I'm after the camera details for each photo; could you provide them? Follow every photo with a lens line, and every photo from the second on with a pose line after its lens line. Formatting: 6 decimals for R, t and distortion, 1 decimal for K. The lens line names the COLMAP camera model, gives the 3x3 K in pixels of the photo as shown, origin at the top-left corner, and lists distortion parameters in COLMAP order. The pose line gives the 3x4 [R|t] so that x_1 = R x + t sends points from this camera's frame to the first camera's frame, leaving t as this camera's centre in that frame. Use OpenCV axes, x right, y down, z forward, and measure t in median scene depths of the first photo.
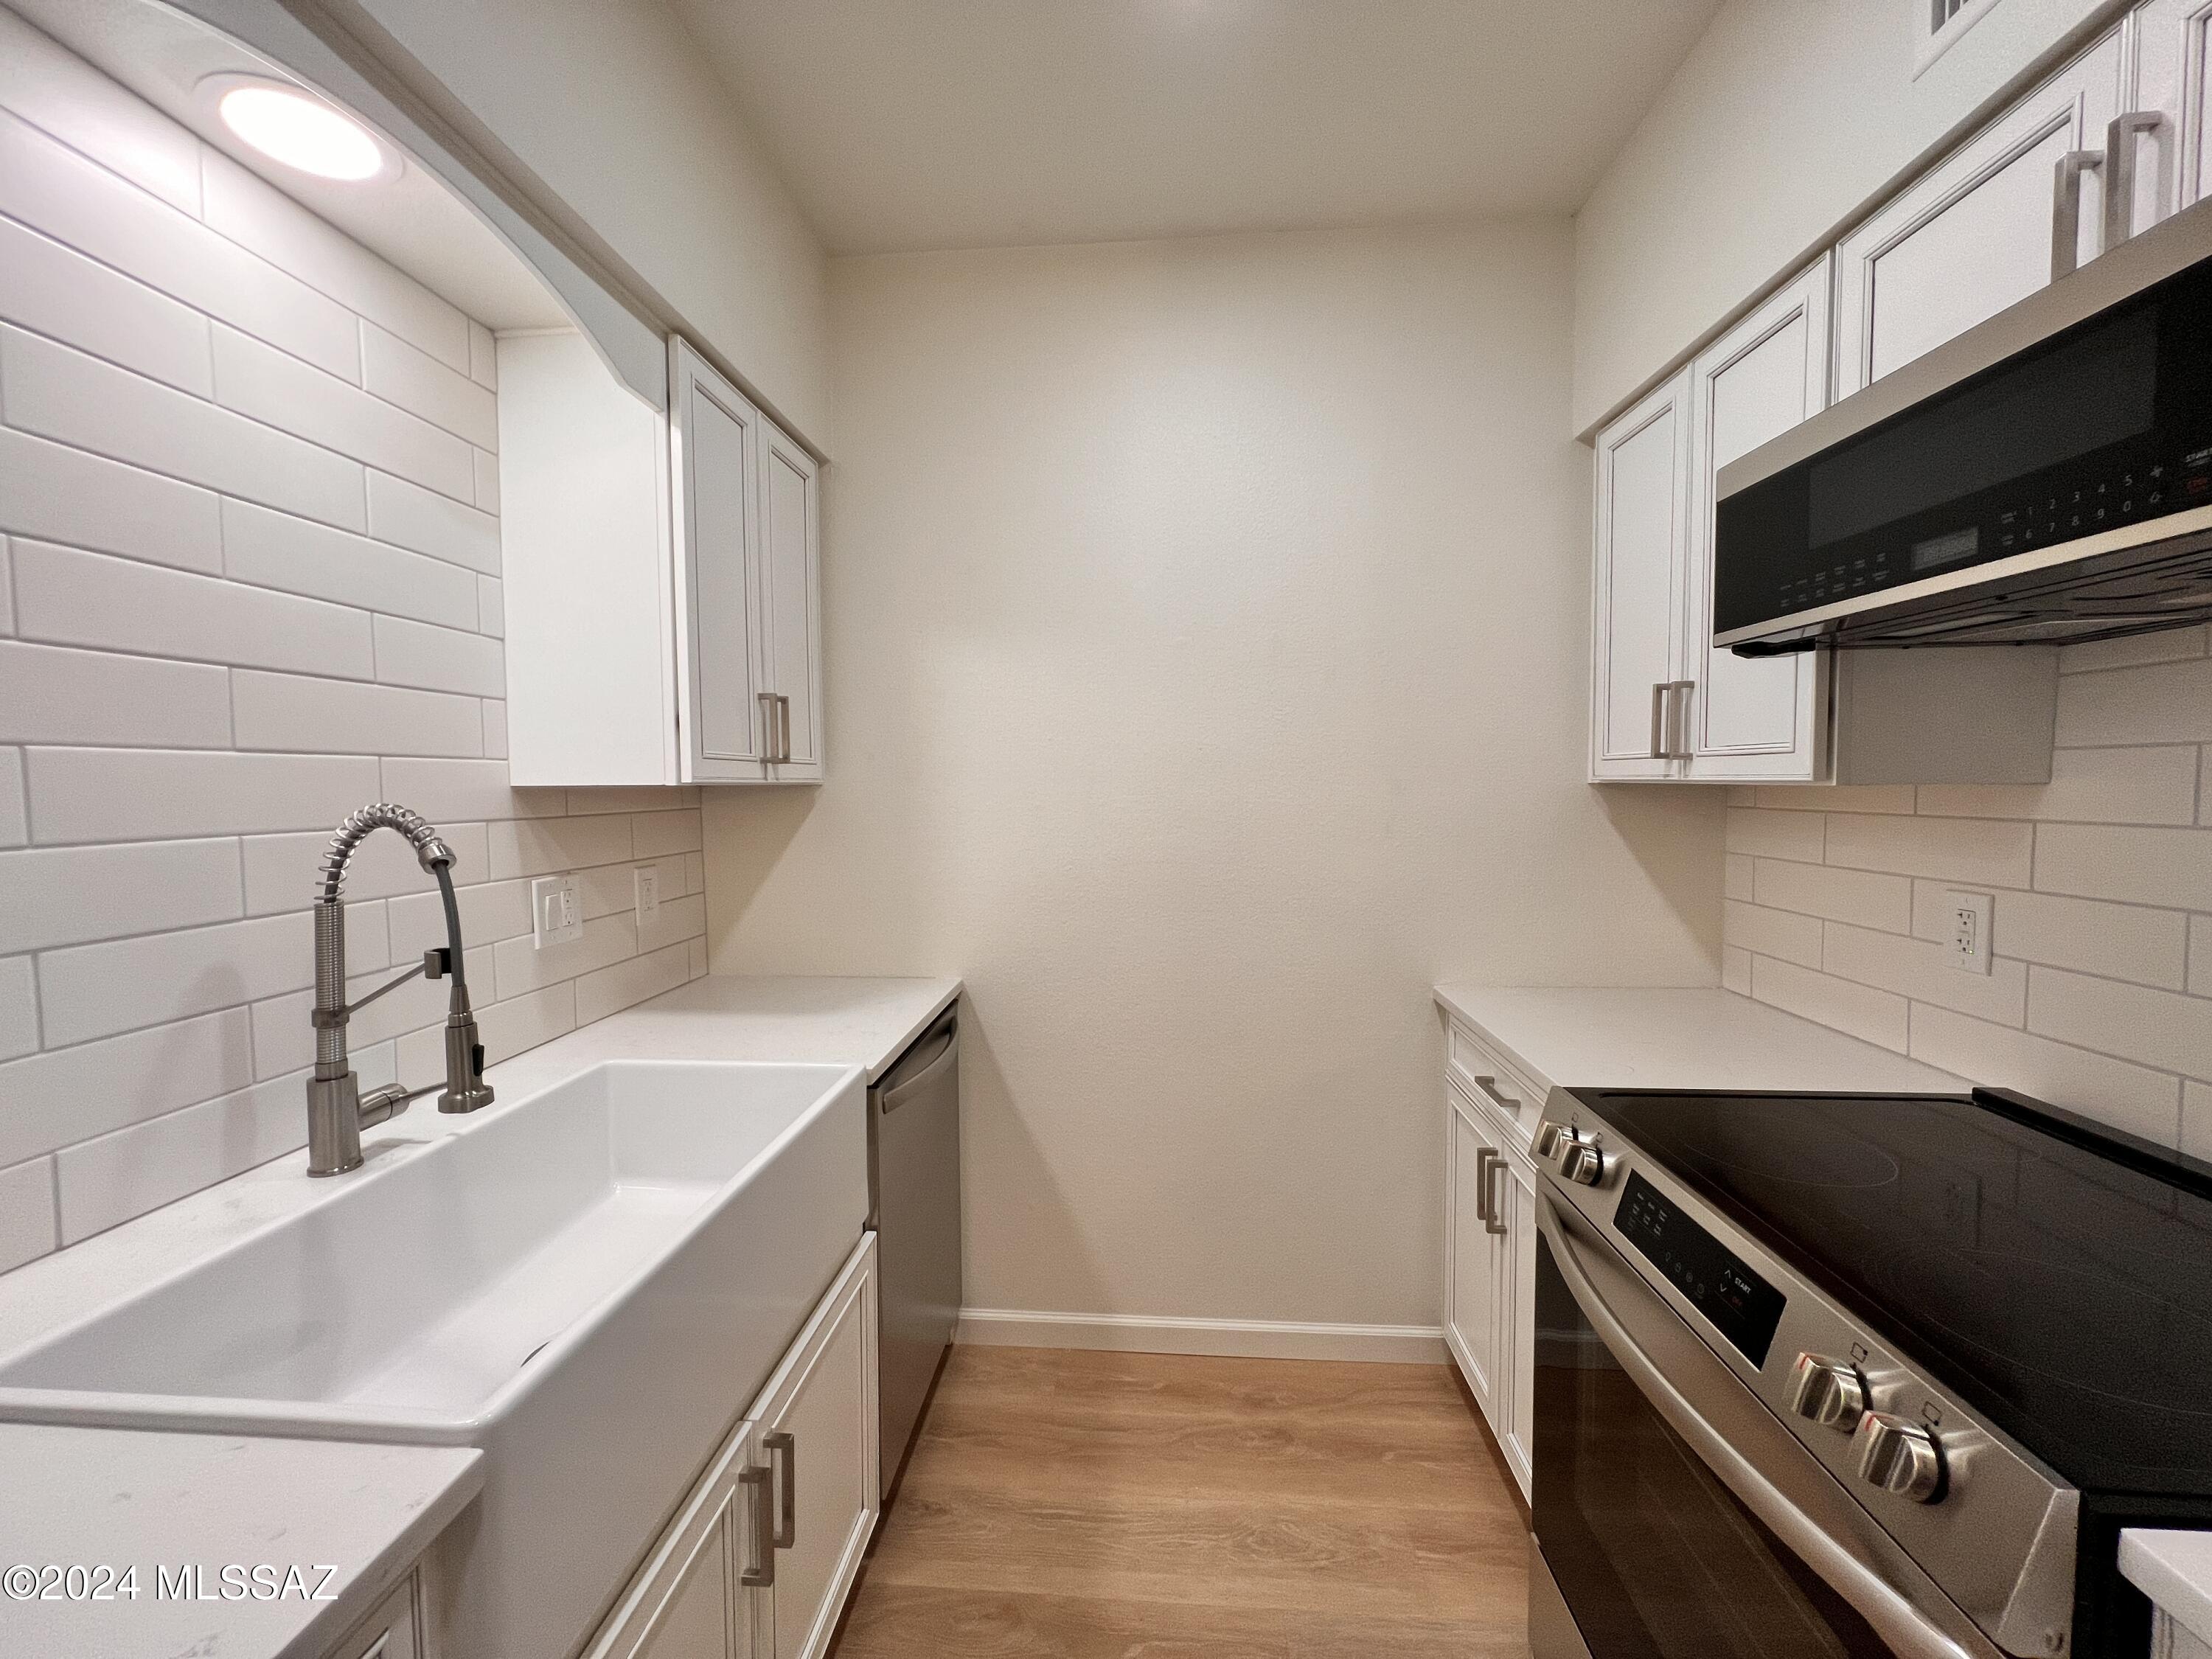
lens RADIAL K [[887.4, 0, 1102.3], [0, 887.4, 827.5], [0, 0, 1]] dist [-0.001592, 0.000579]
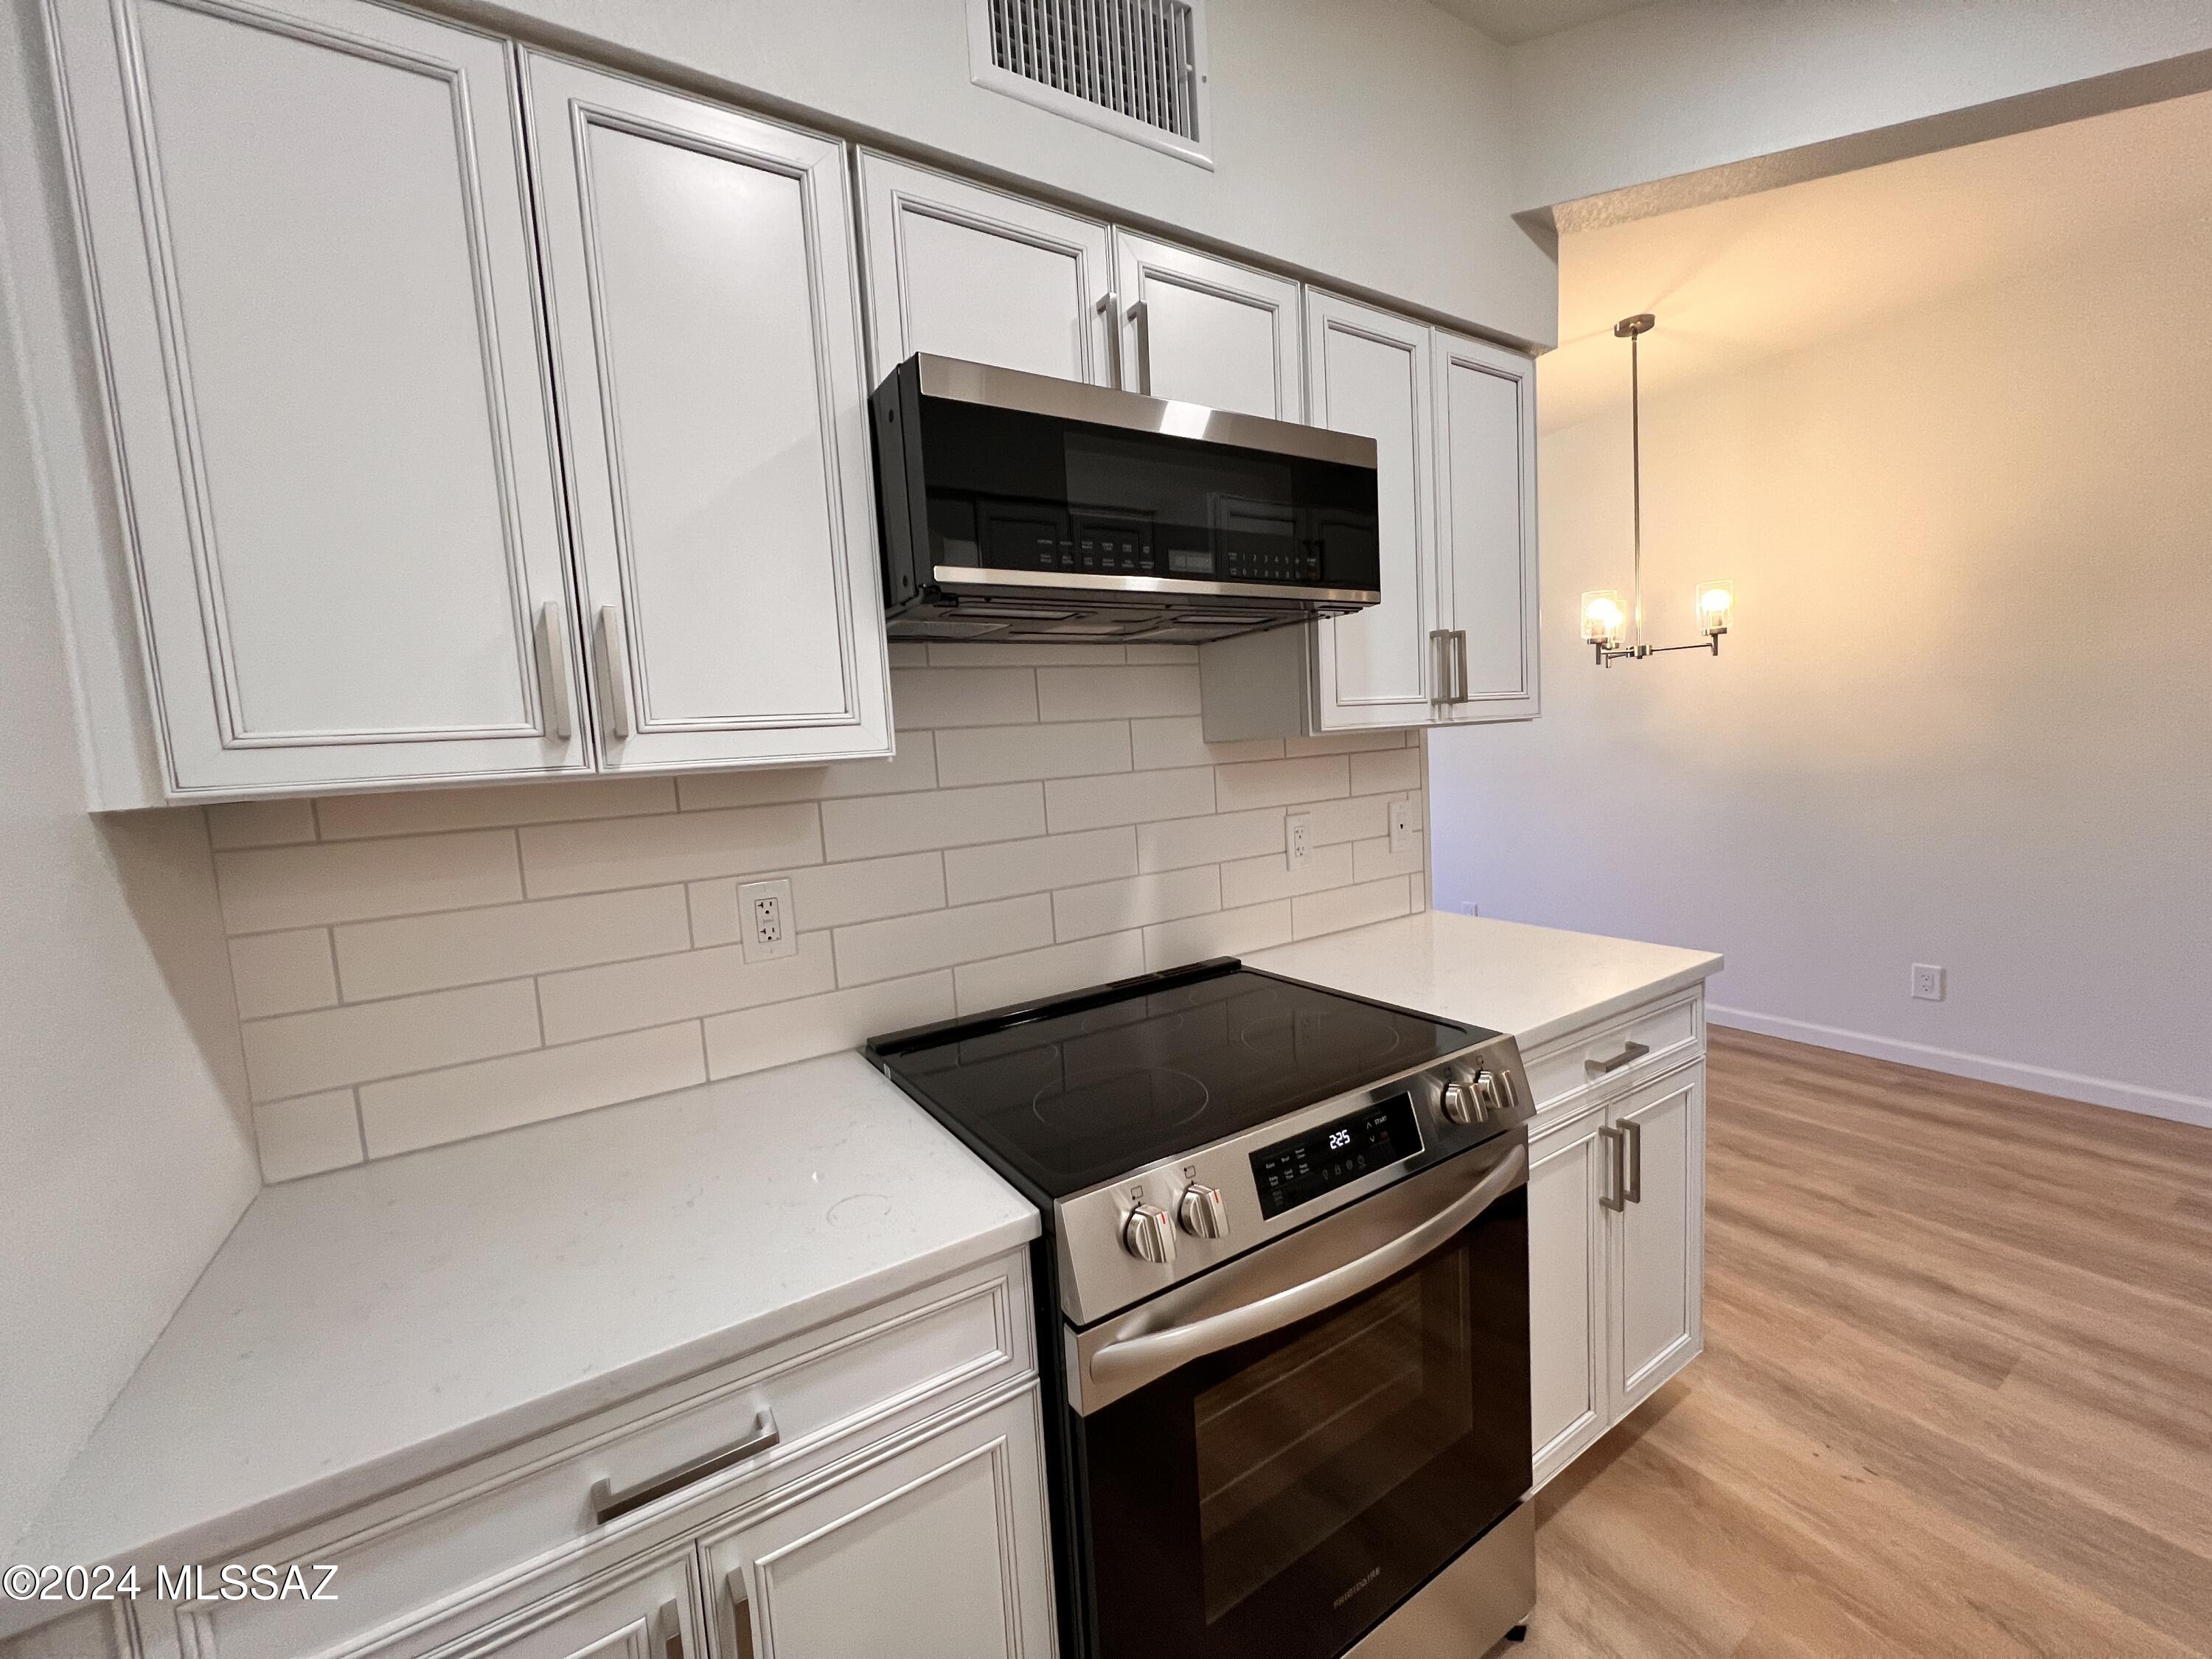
lens RADIAL K [[887.4, 0, 1102.3], [0, 887.4, 827.5], [0, 0, 1]] dist [-0.001592, 0.000579]
pose [[-0.590542, -0.028046, 0.806519, -0.034748], [0.110308, 0.987210, 0.115099, -0.053075], [-0.799432, 0.156937, -0.579896, 1.176110]]
